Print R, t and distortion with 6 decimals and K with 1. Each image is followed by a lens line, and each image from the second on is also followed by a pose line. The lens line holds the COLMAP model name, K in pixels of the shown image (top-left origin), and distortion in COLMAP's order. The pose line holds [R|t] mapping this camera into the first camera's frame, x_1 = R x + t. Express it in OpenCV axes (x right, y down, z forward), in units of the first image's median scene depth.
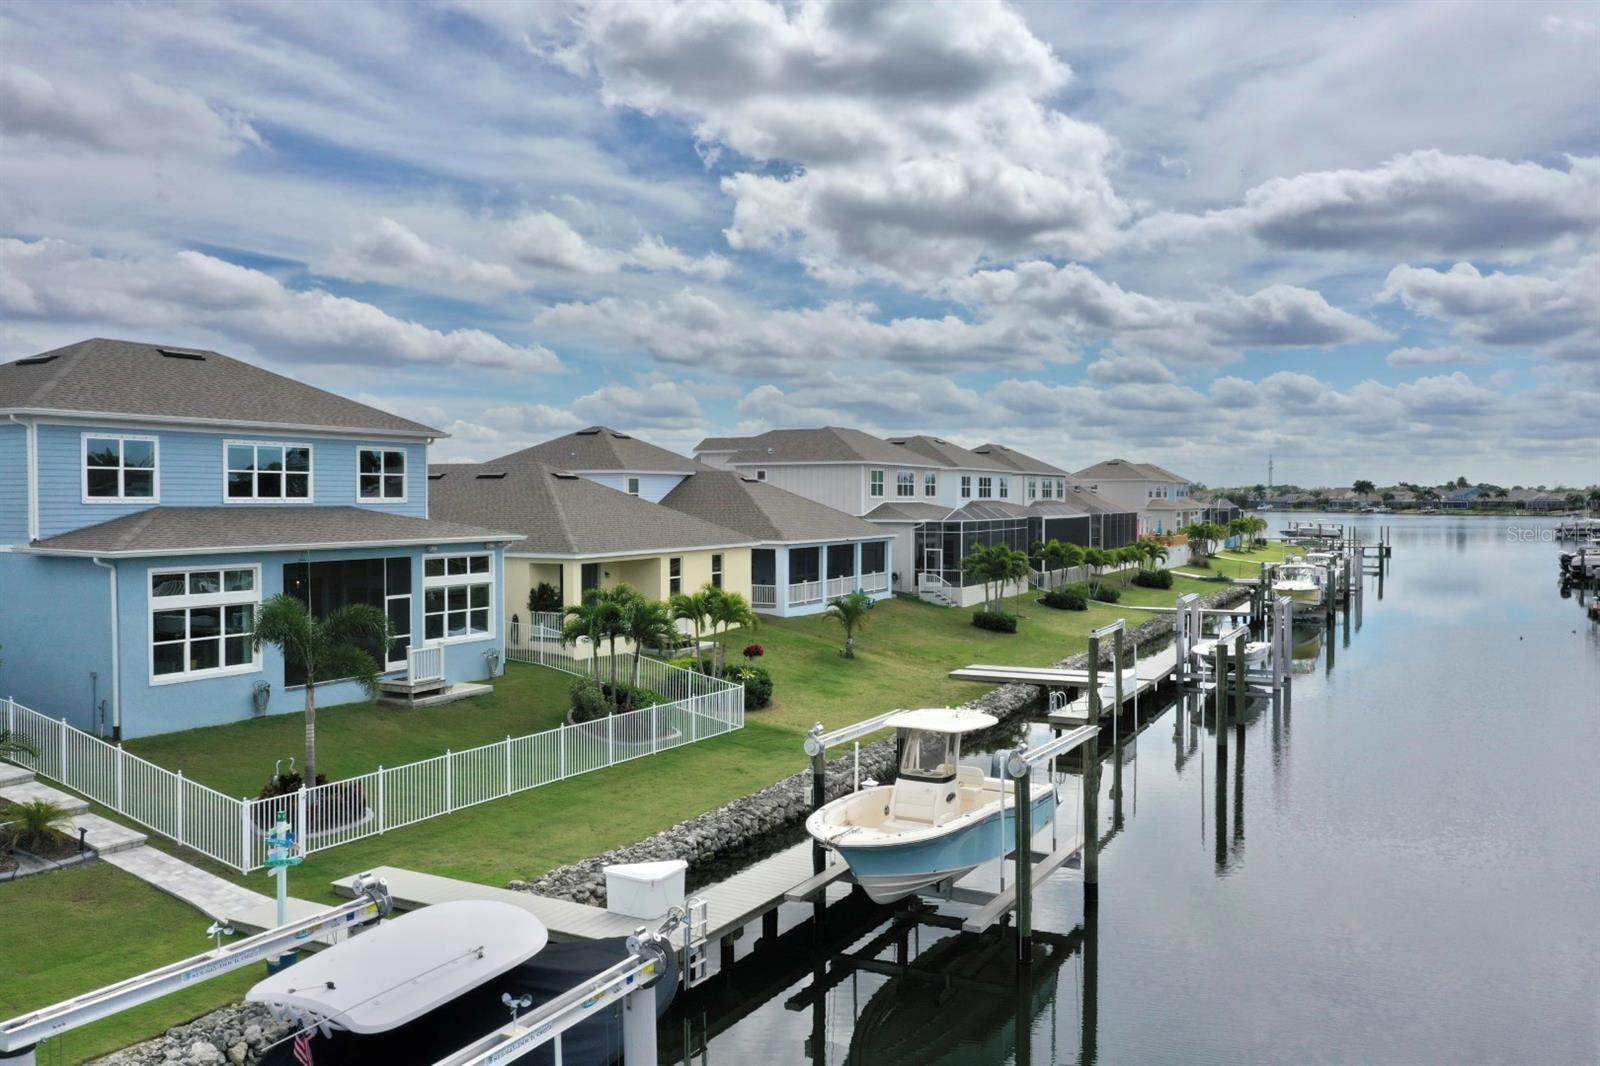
lens RADIAL K [[1277.0, 0, 800.0], [0, 1277.0, 533.0], [0, 0, 1]] dist [0.012172, 0.005996]
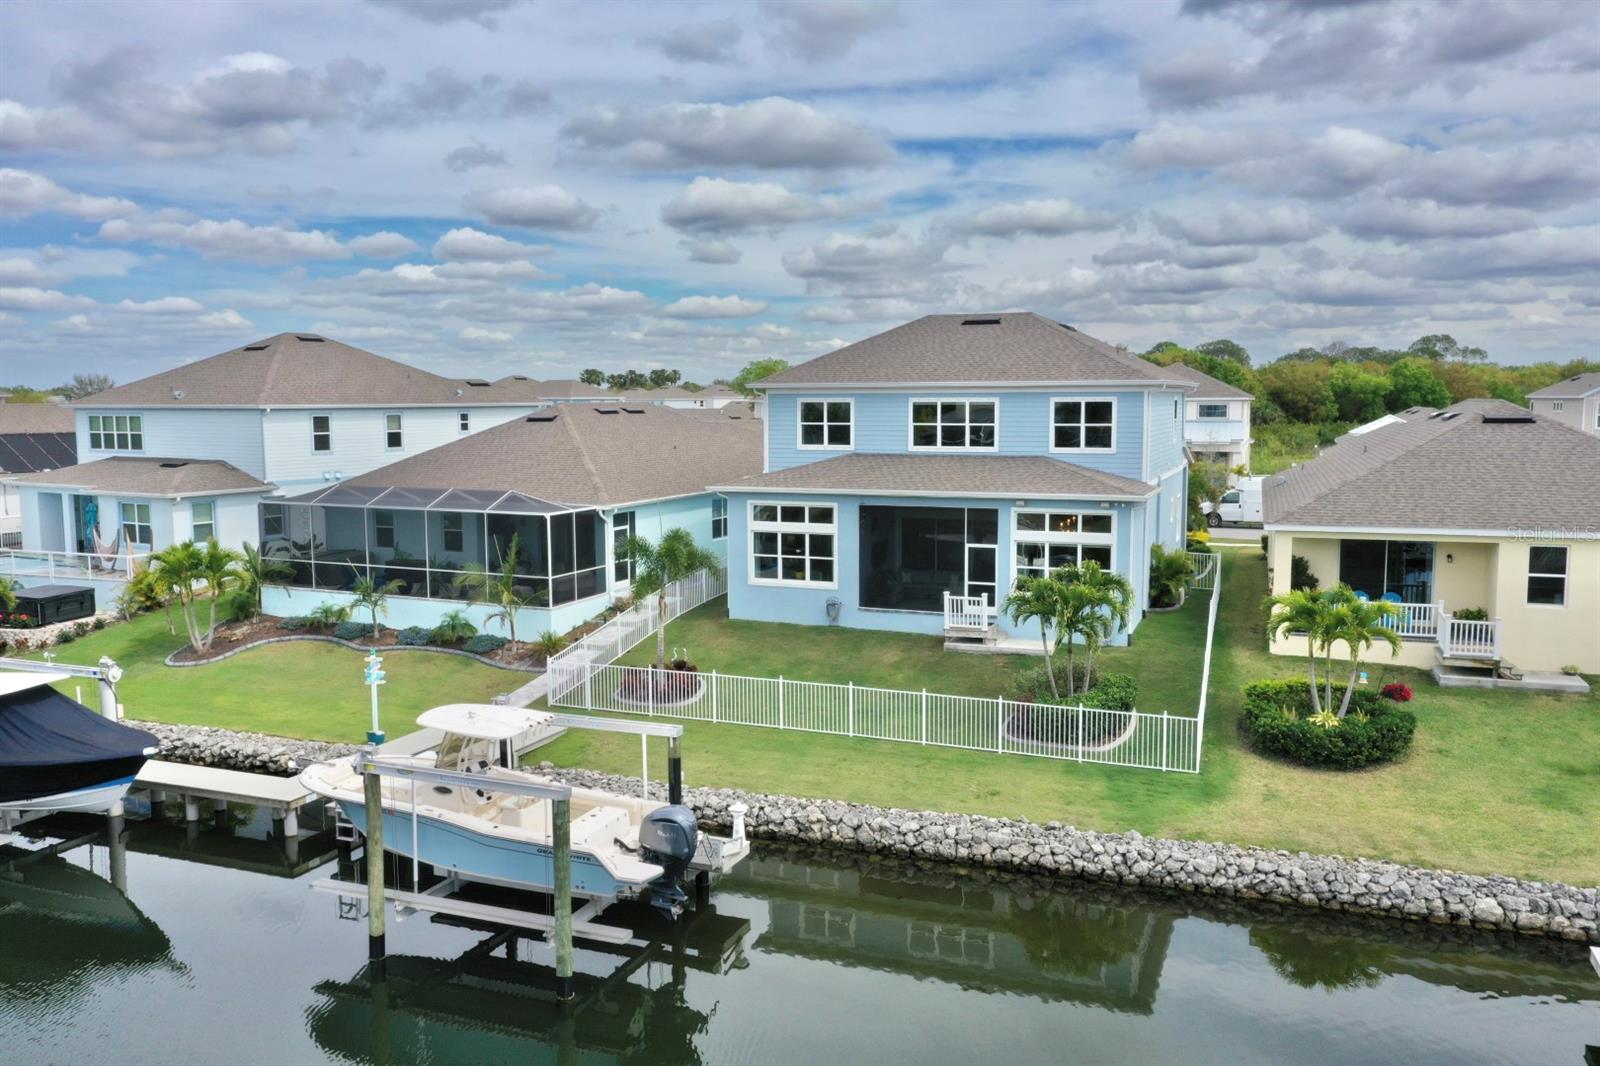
lens RADIAL K [[1277.0, 0, 800.0], [0, 1277.0, 533.0], [0, 0, 1]] dist [0.012172, 0.005996]
pose [[0.128502, 0.107247, -0.985893, 0.691353], [-0.021704, 0.994201, 0.105322, -0.067047], [0.991472, 0.007864, 0.130084, 0.700247]]
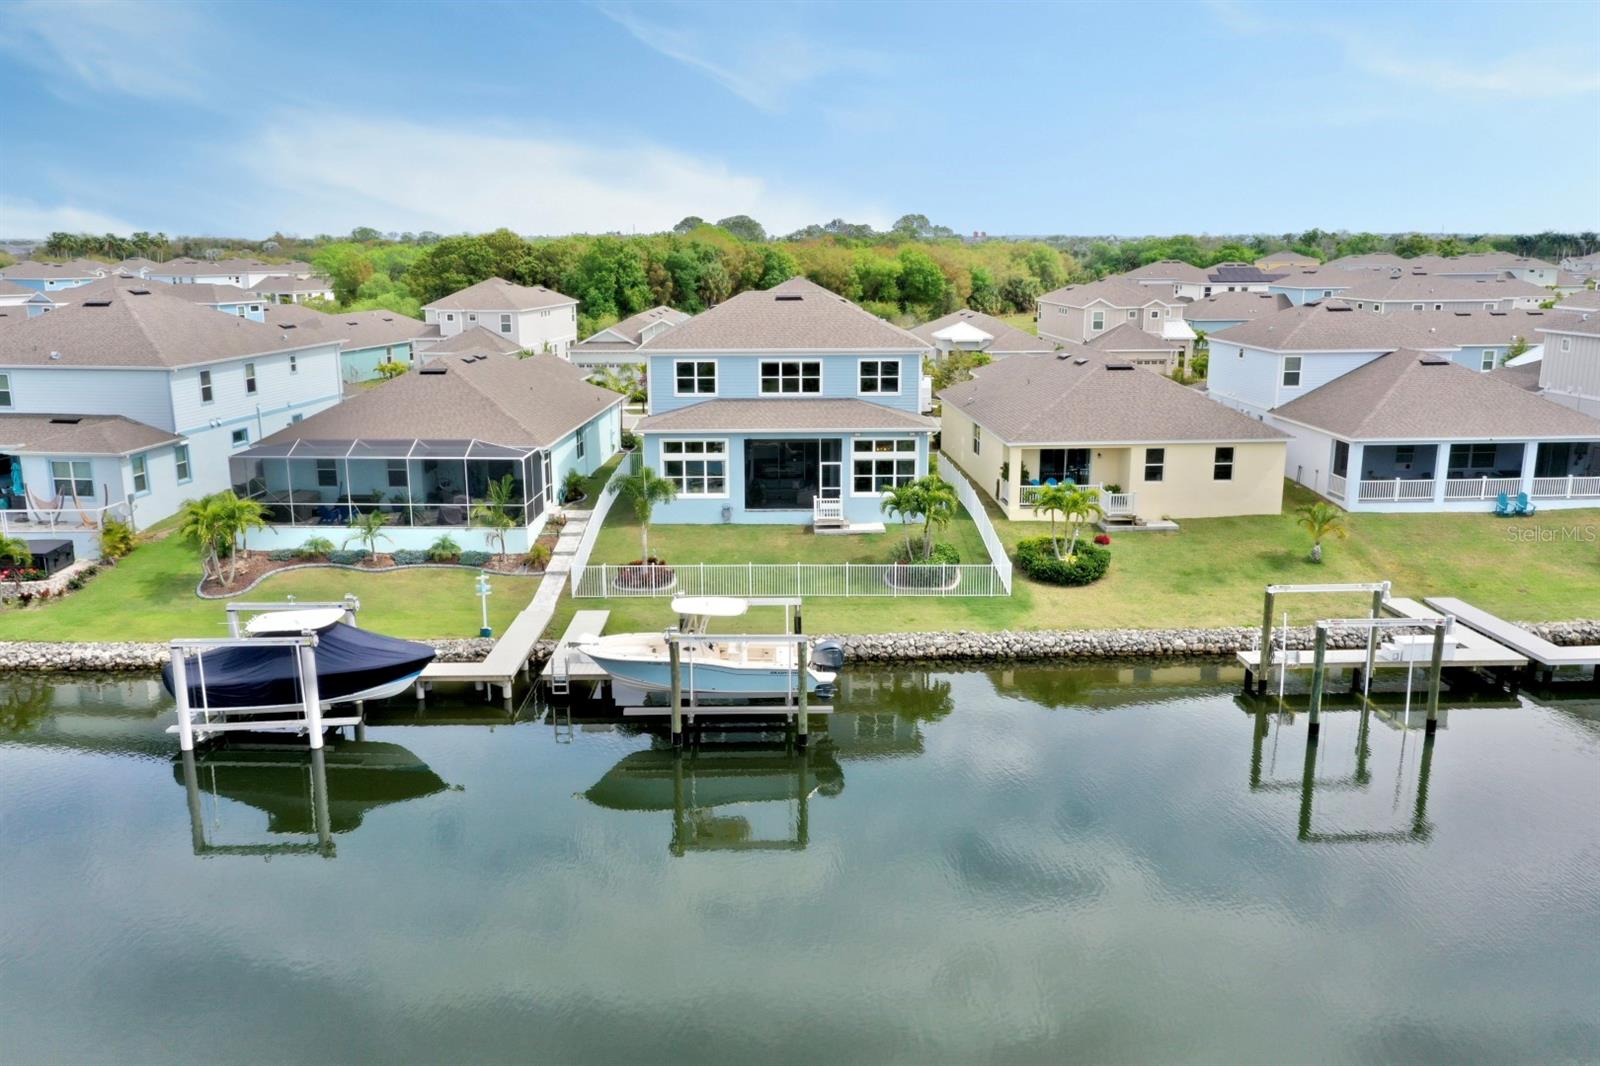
lens RADIAL K [[1277.0, 0, 800.0], [0, 1277.0, 533.0], [0, 0, 1]] dist [0.012172, 0.005996]
pose [[0.507491, 0.191796, -0.840040, 0.991770], [-0.021468, 0.977424, 0.210193, -0.193551], [0.861390, -0.088637, 0.500152, 0.165473]]
